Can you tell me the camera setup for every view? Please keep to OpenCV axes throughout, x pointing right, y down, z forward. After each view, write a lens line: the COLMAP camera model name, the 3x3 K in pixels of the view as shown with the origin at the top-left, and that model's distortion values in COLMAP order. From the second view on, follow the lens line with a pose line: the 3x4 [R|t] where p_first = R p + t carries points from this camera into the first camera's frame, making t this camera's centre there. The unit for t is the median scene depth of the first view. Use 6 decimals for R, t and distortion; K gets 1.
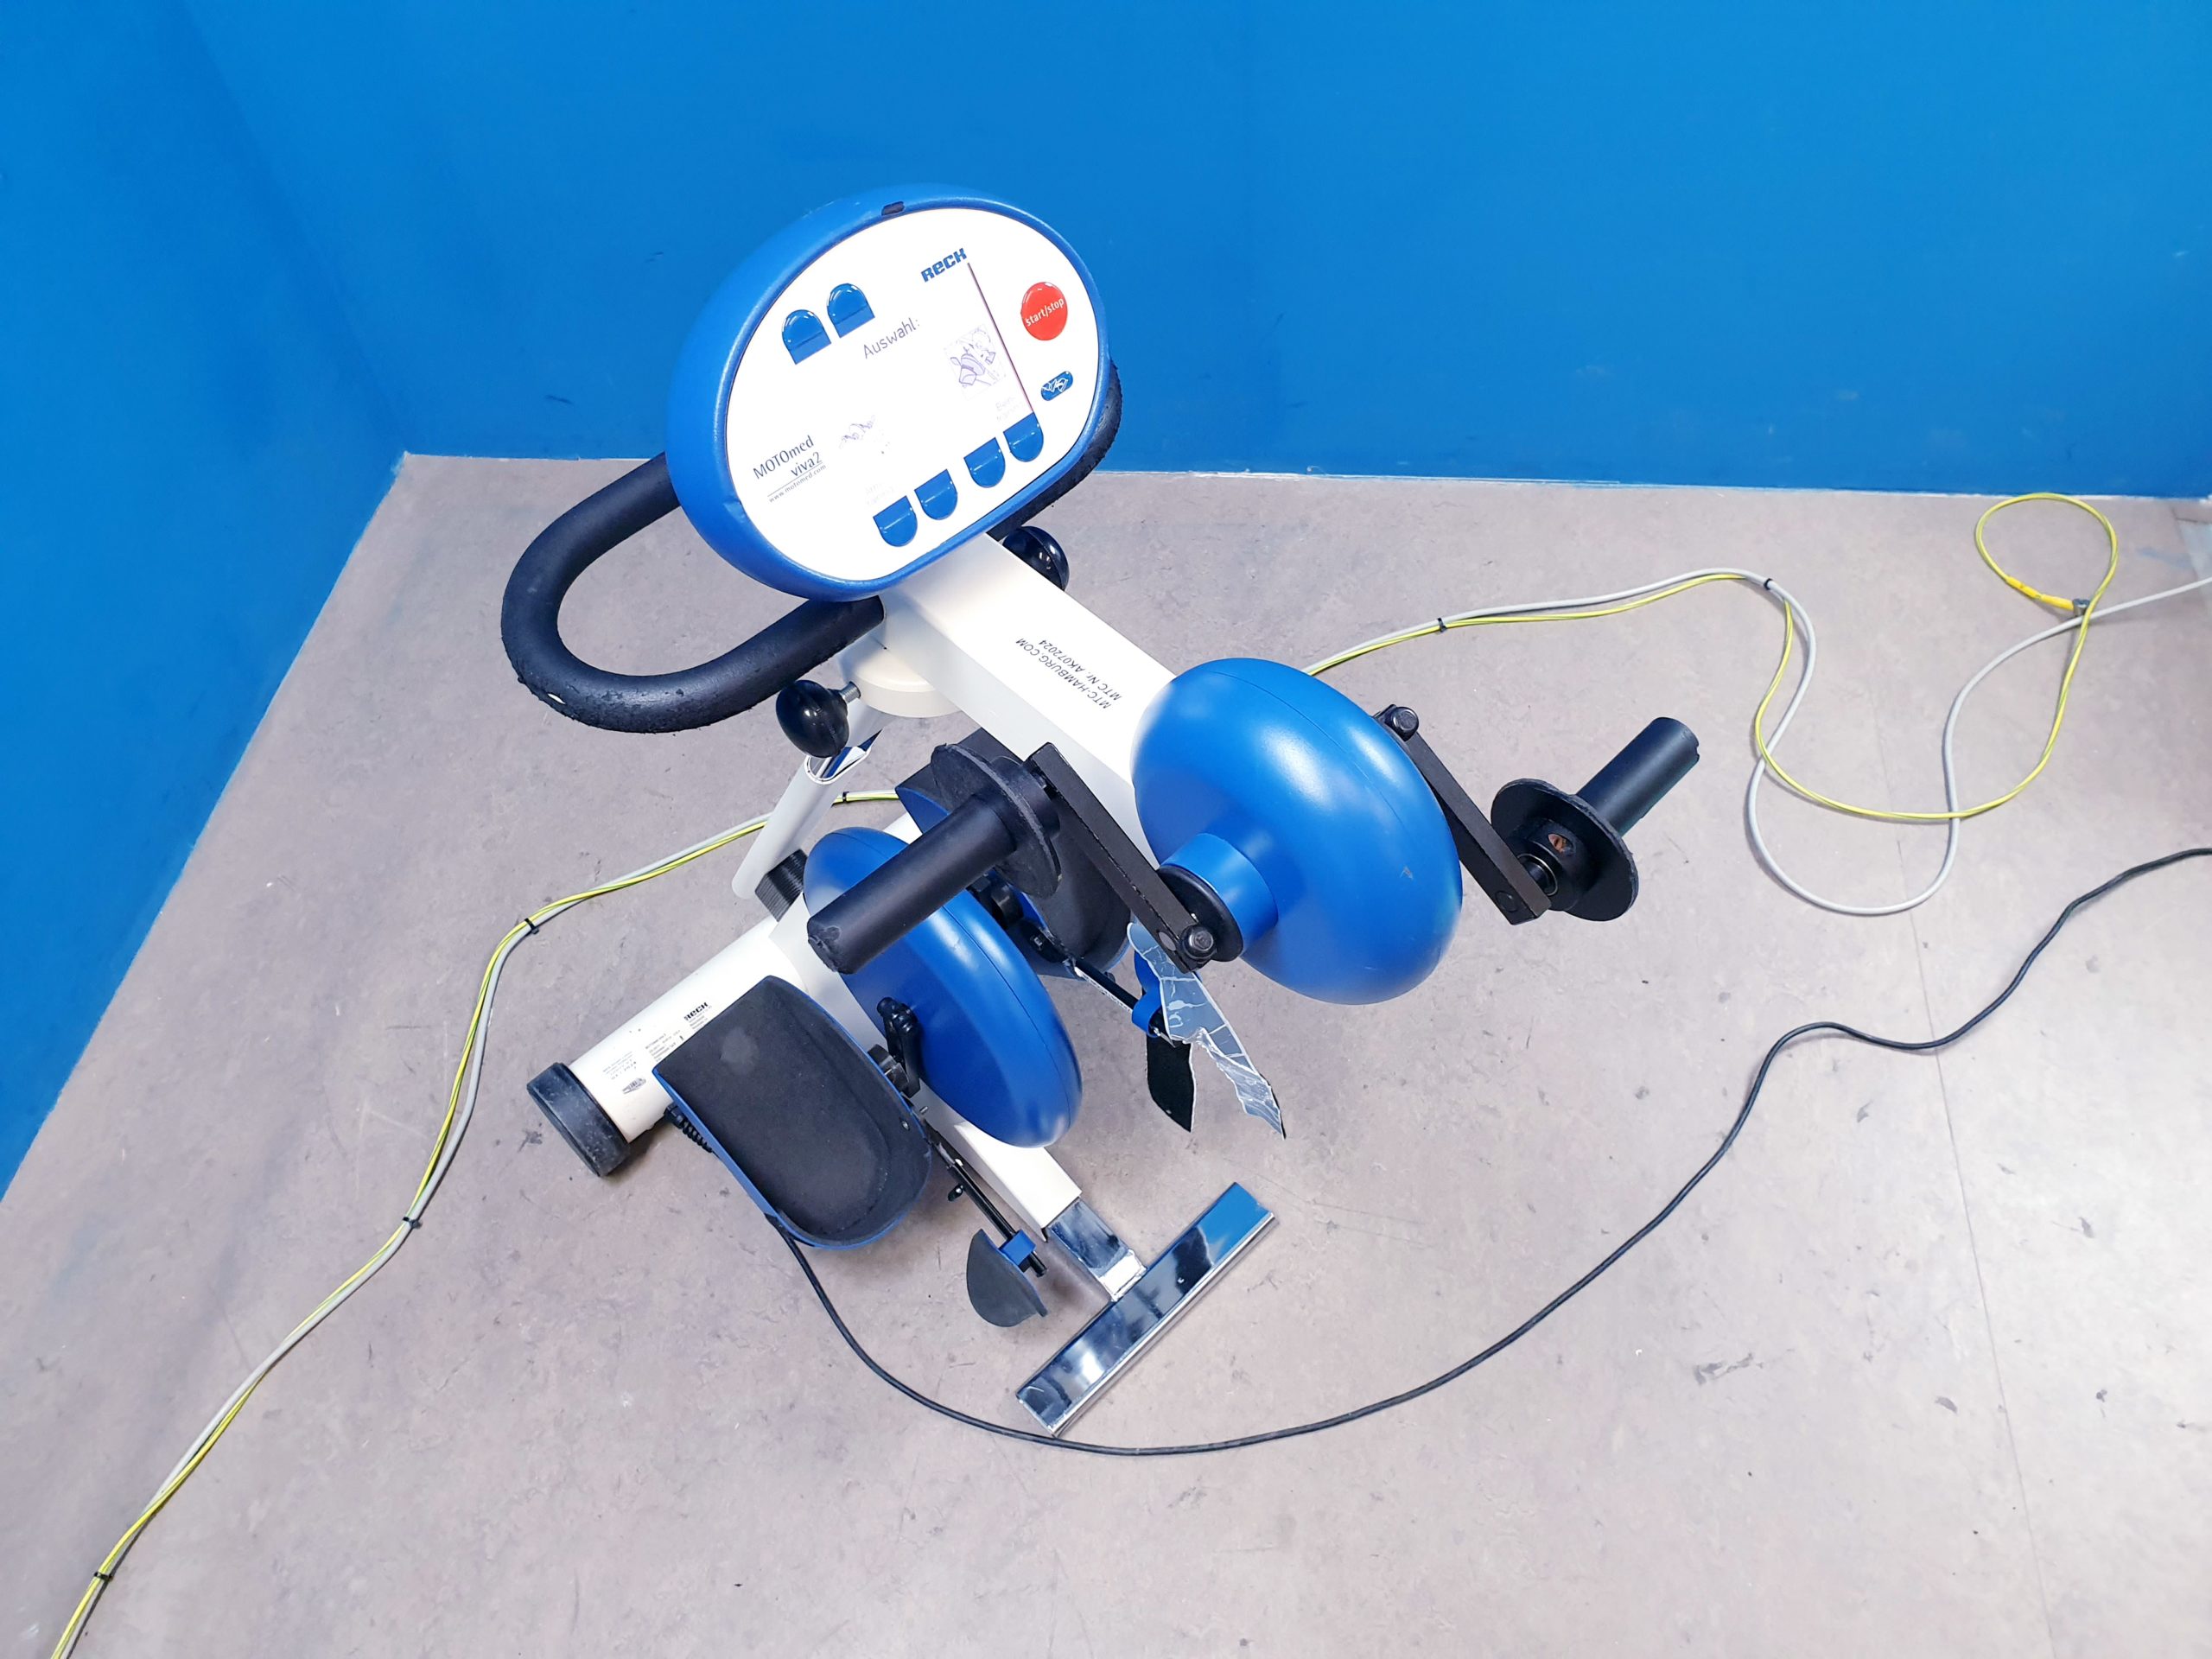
lens RADIAL K [[1721.9, 0, 1091.6], [0, 1721.9, 830.9], [0, 0, 1]] dist [-0.012364, 0.033650]
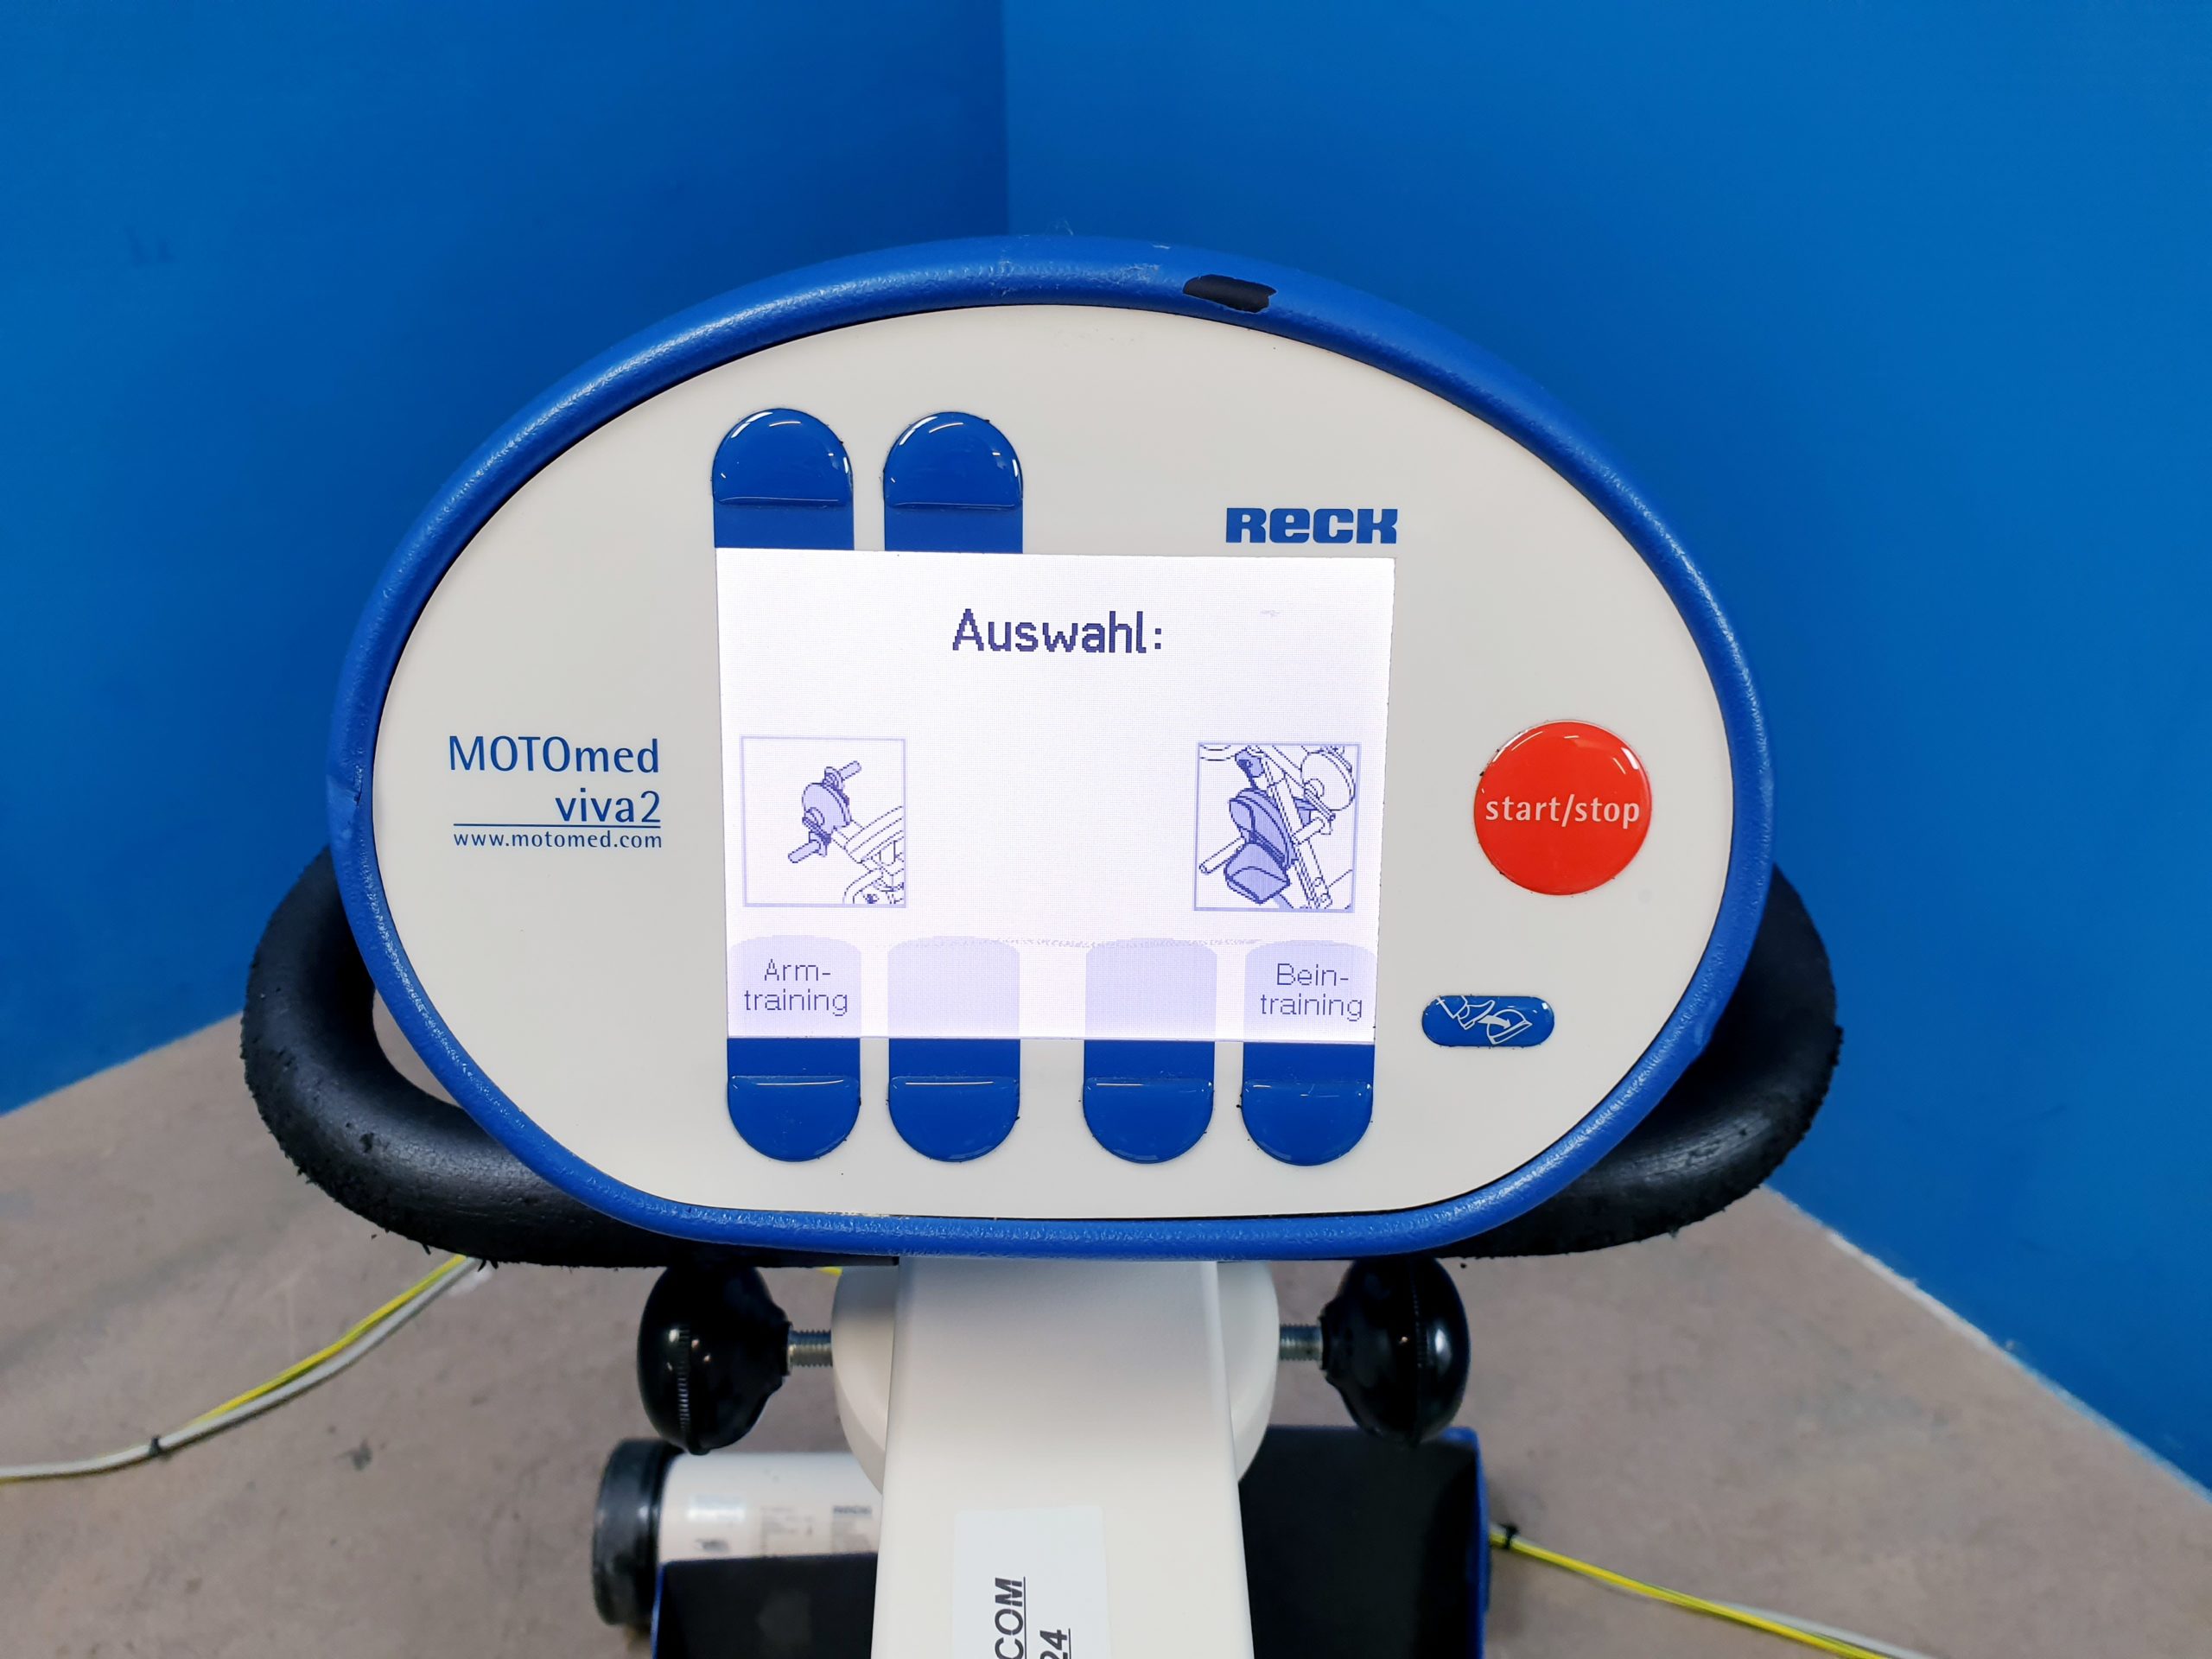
lens RADIAL K [[1702.7, 0, 1097.4], [0, 1702.7, 818.3], [0, 0, 1]] dist [0.128635, -0.204991]
pose [[0.730795, 0.488433, -0.476835, 0.034751], [-0.582565, 0.810357, -0.062769, -0.127226], [0.355748, 0.323658, 0.876749, 0.381426]]
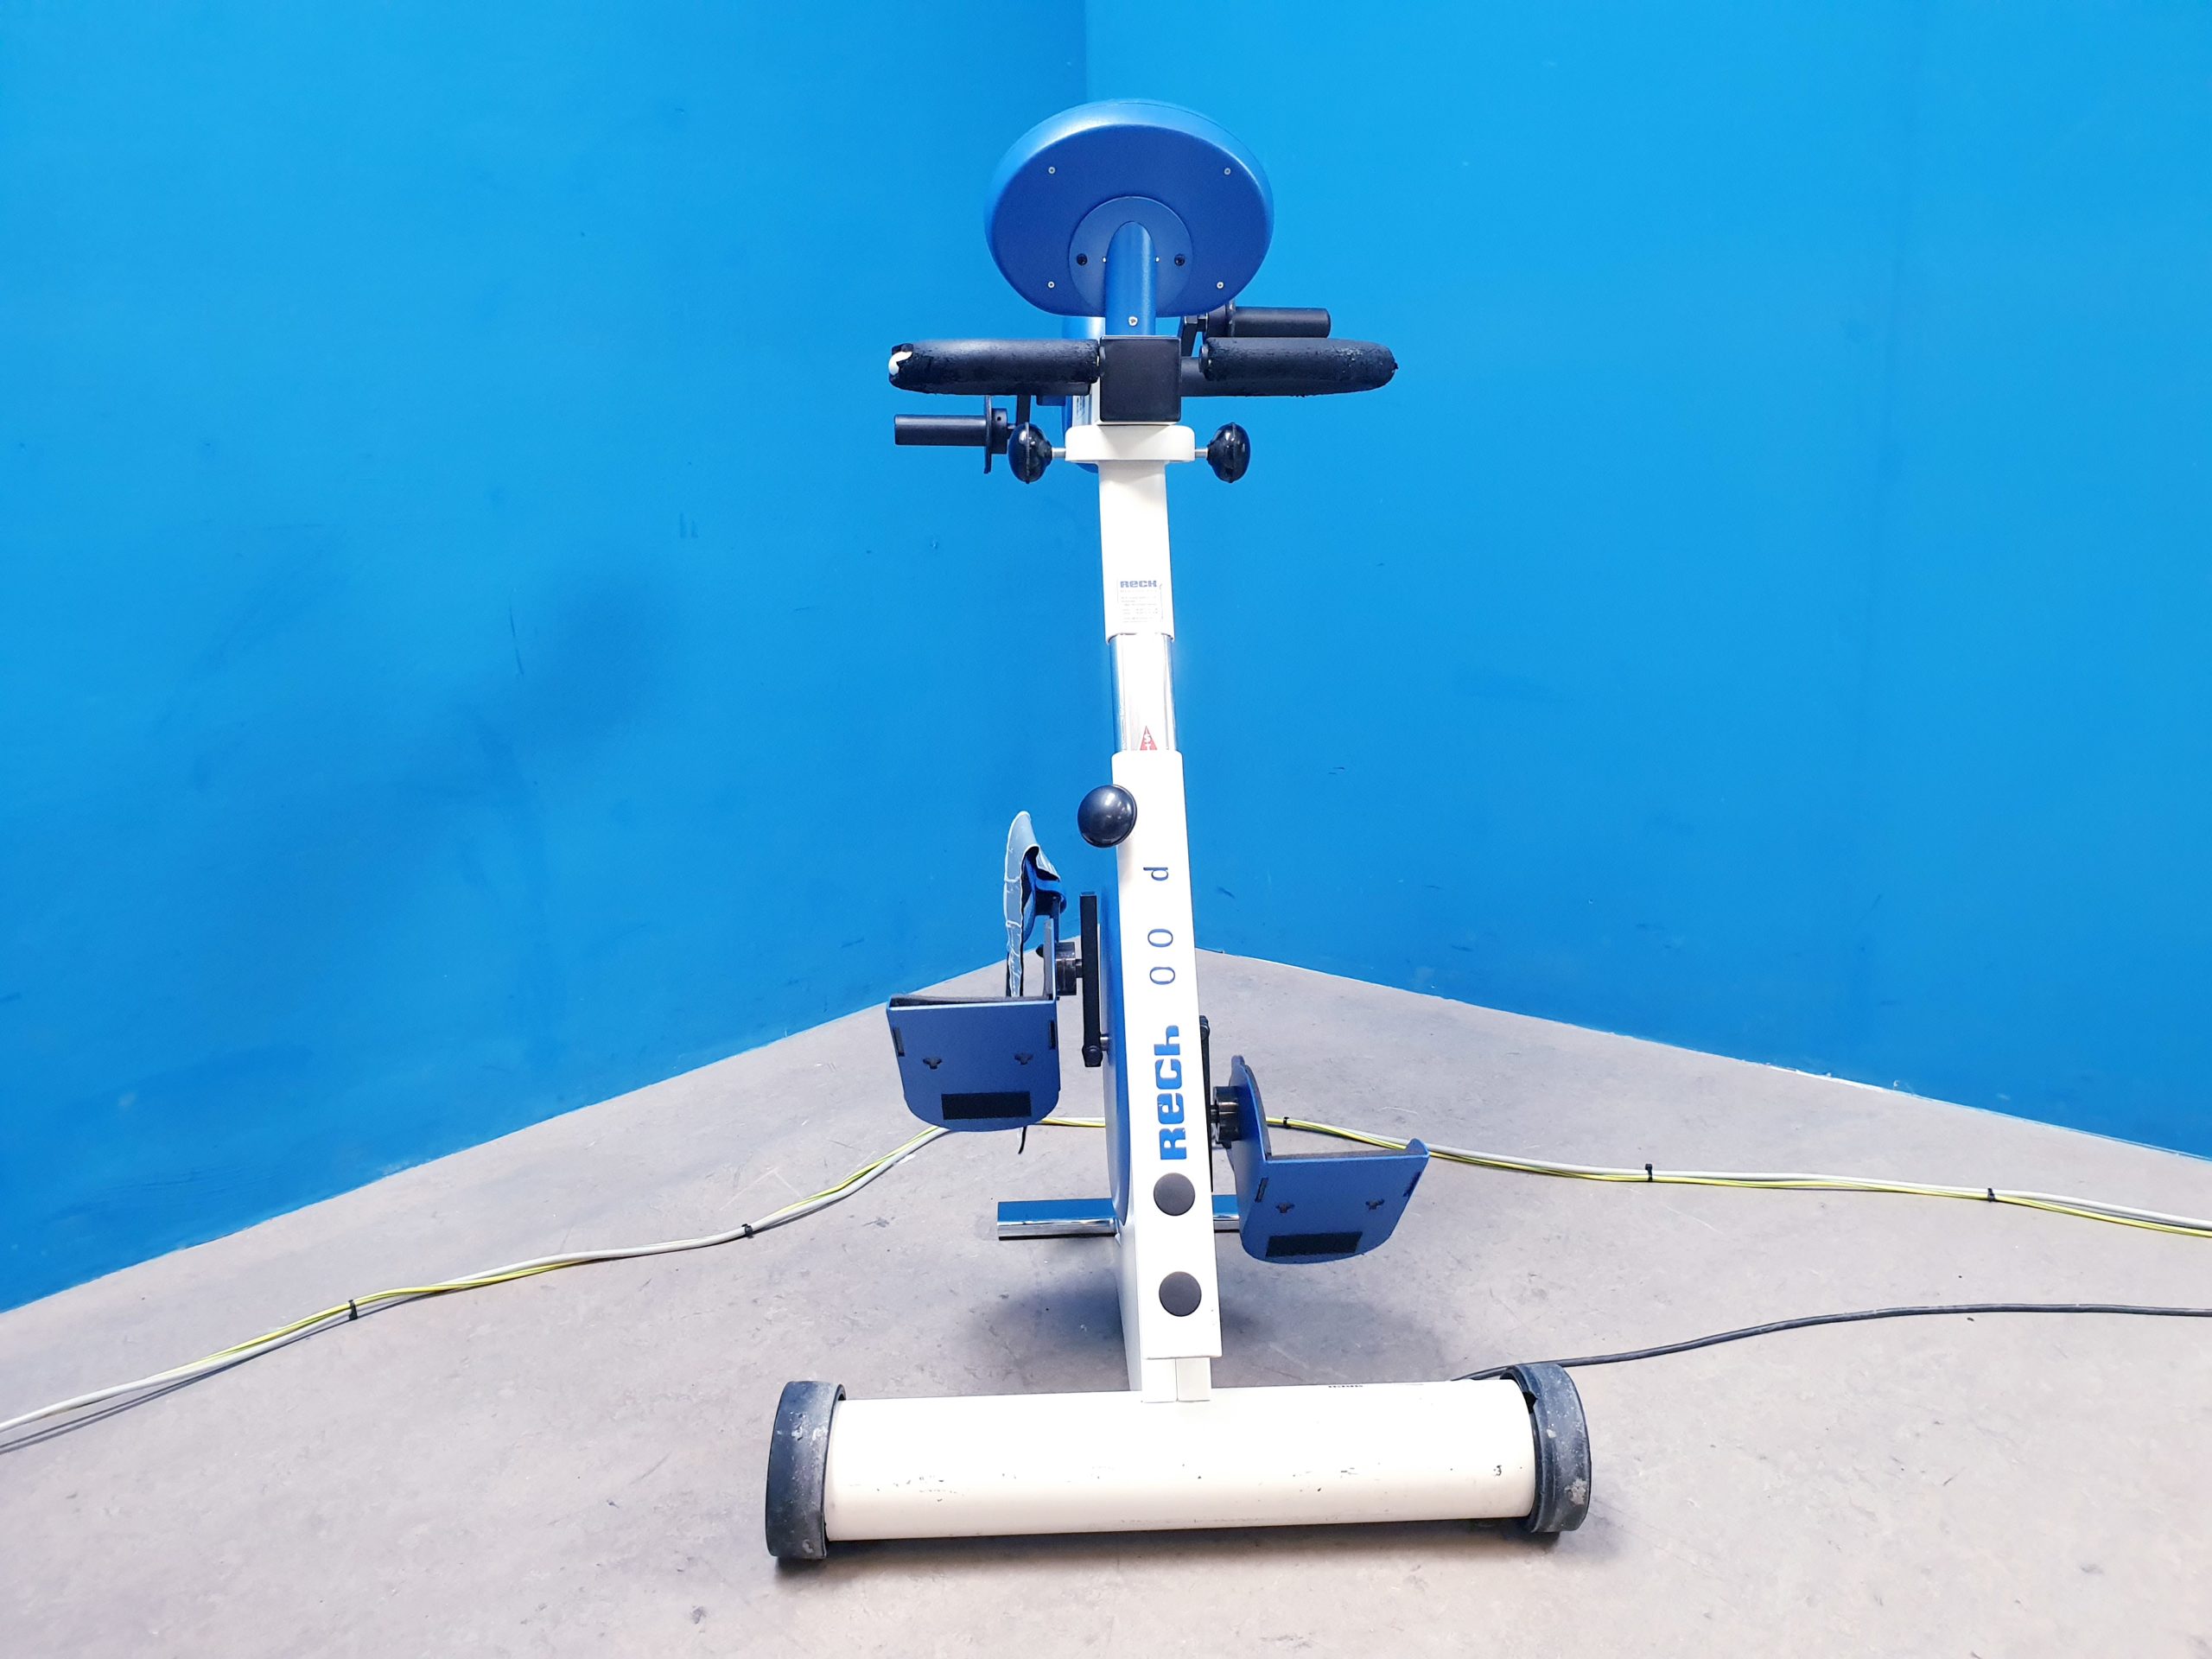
lens RADIAL K [[1726.3, 0, 1111.1], [0, 1726.3, 838.2], [0, 0, 1]] dist [-0.015477, 0.060417]
pose [[0.850722, 0.182195, -0.493029, 0.290416], [-0.448480, 0.740787, -0.500101, 0.512610], [0.274113, 0.646560, 0.711914, 0.166292]]
